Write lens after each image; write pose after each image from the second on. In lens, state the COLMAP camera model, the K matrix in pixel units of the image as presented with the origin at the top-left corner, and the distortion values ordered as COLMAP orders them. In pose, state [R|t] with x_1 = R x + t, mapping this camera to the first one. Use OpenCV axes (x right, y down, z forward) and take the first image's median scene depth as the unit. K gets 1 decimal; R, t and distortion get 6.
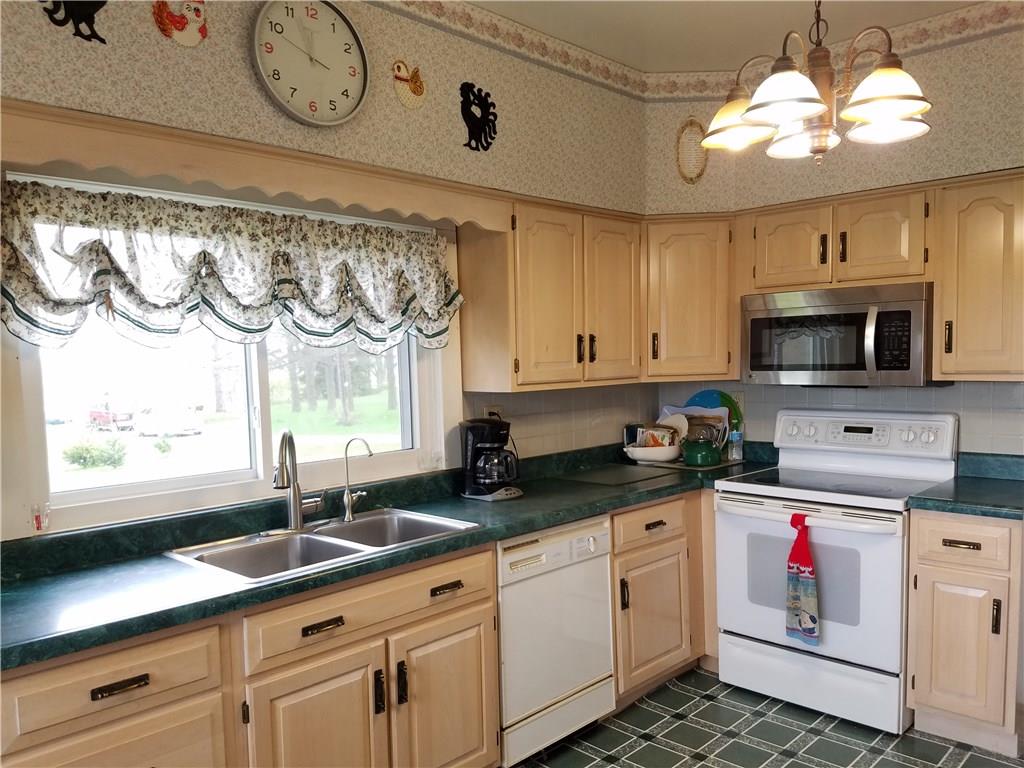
lens RADIAL K [[777.7, 0, 511.7], [0, 777.7, 385.1], [0, 0, 1]] dist [-0.013285, -0.009676]
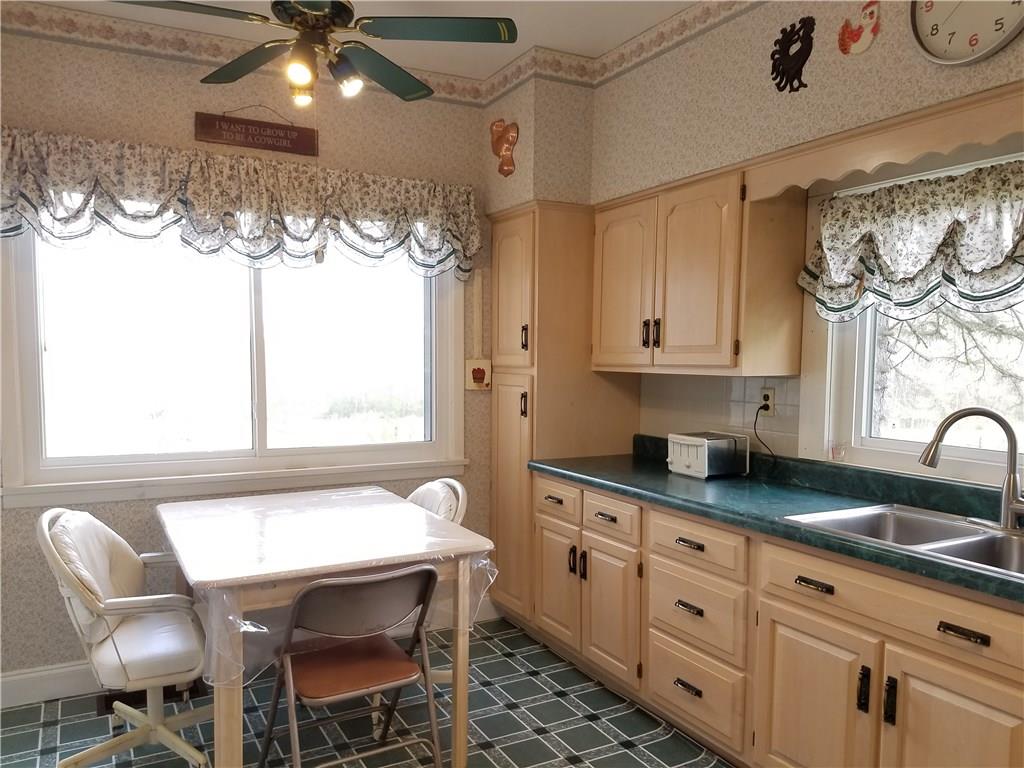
lens RADIAL K [[777.7, 0, 511.2], [0, 777.7, 386.6], [0, 0, 1]] dist [-0.013285, -0.009676]
pose [[-0.296591, 0.085084, -0.951207, 0.831130], [-0.015273, 0.995473, 0.093806, -0.053210], [0.954882, 0.042350, -0.293949, 0.859719]]
